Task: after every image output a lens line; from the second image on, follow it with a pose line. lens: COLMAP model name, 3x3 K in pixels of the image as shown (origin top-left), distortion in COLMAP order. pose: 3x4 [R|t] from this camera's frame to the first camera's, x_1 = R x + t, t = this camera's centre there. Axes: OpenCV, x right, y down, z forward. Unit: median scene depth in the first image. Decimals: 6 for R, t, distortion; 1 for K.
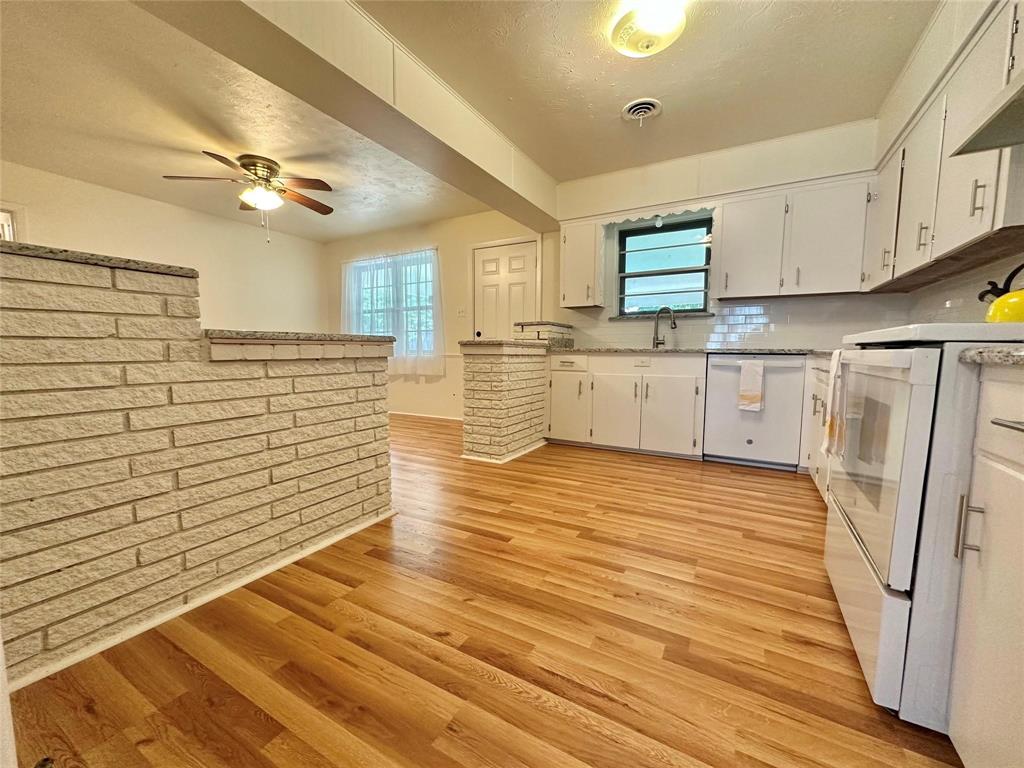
lens RADIAL K [[409.9, 0, 512.6], [0, 409.9, 385.3], [0, 0, 1]] dist [-0.002980, 0.000941]
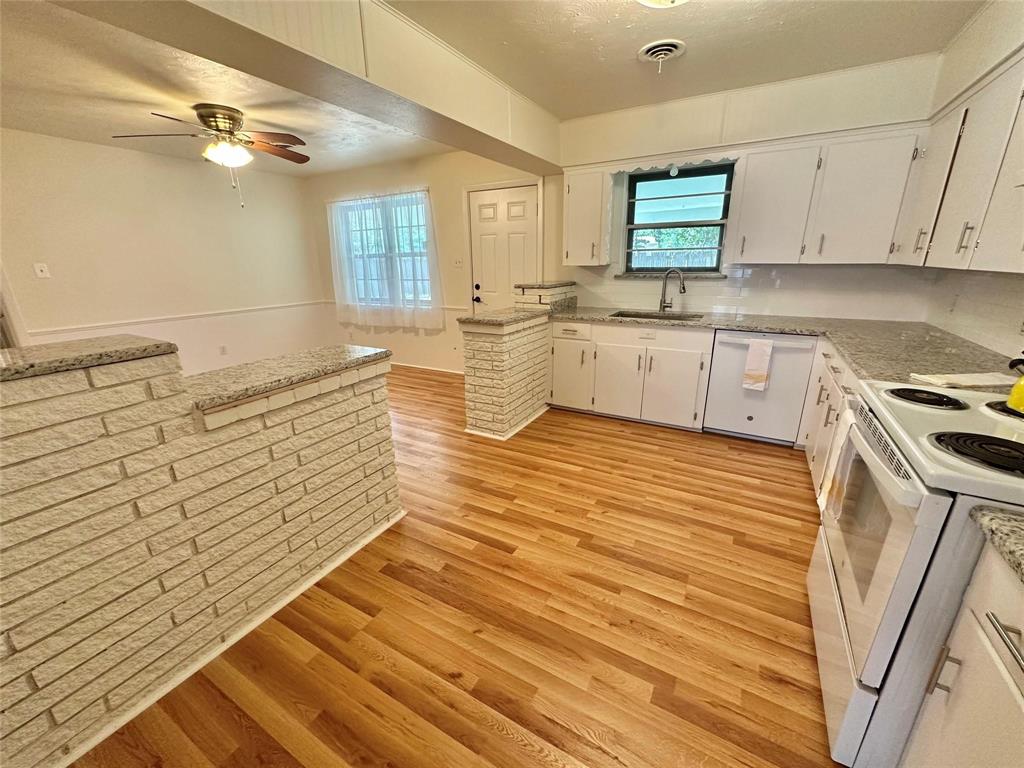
lens RADIAL K [[409.9, 0, 512.6], [0, 409.9, 385.3], [0, 0, 1]] dist [-0.002980, 0.000941]
pose [[0.999803, -0.018344, -0.007613, 0.005517], [0.019549, 0.976620, 0.214080, -0.275032], [0.003508, -0.214187, 0.976786, 0.049370]]
